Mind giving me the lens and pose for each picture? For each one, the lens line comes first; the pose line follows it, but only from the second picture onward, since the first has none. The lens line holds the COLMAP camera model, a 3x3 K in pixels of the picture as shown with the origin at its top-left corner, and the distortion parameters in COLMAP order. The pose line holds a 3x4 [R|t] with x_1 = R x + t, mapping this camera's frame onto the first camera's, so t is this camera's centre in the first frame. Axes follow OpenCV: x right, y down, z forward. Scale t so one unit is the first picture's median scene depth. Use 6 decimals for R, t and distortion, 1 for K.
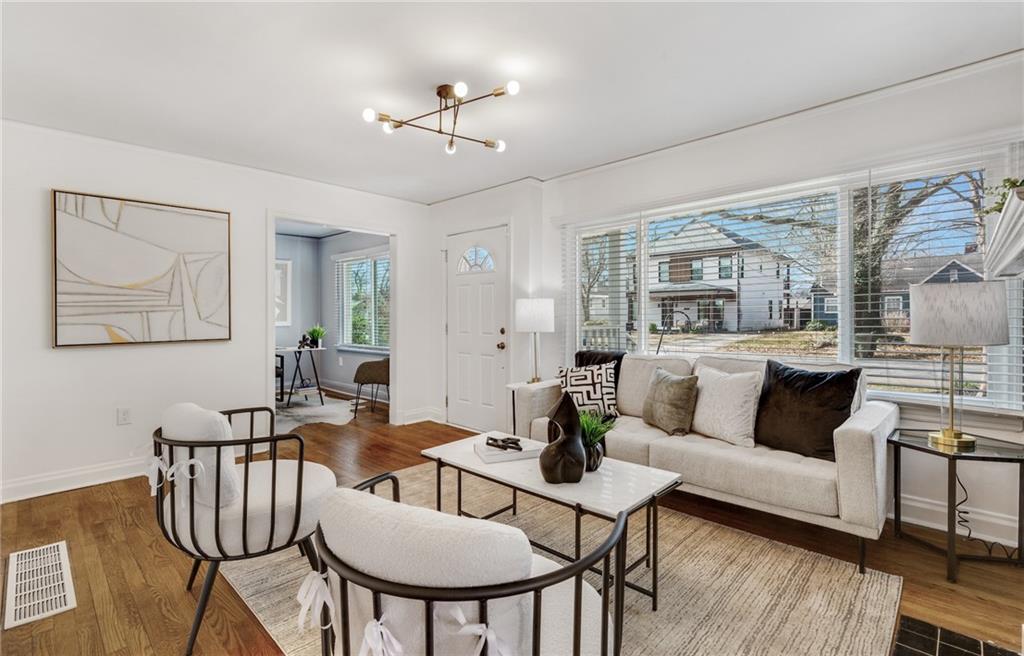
lens RADIAL K [[469.2, 0, 509.5], [0, 469.2, 323.7], [0, 0, 1]] dist [0.000528, 0.000053]
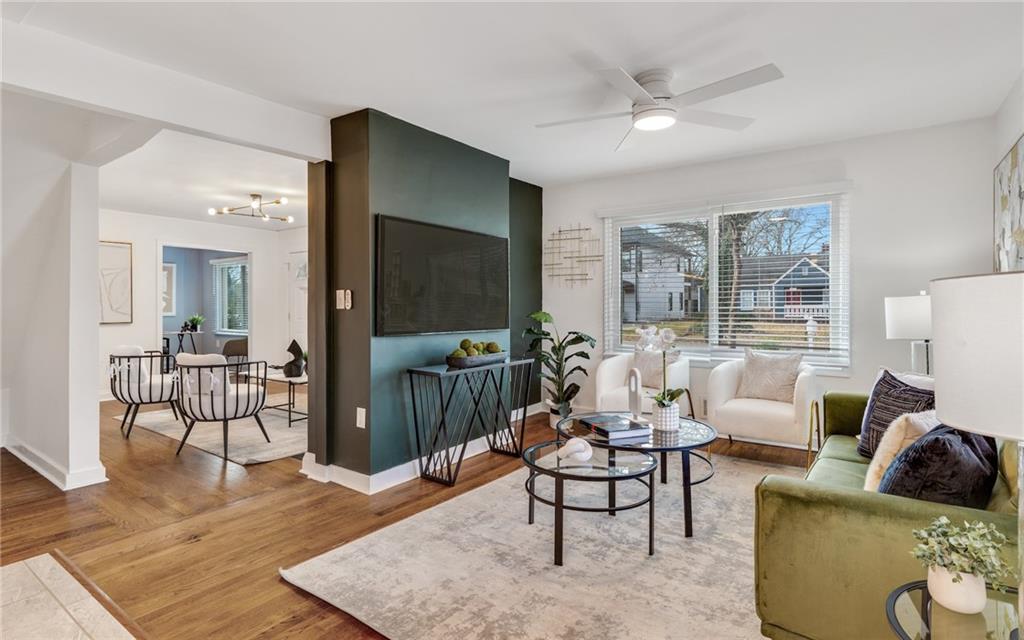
lens RADIAL K [[515.6, 0, 514.7], [0, 515.6, 314.5], [0, 0, 1]] dist [0.003275, 0.000643]
pose [[0.990520, -0.003627, 0.137323, 0.346440], [0.003928, 0.999990, -0.001925, 0.010963], [-0.137315, 0.002446, 0.990524, -0.701966]]
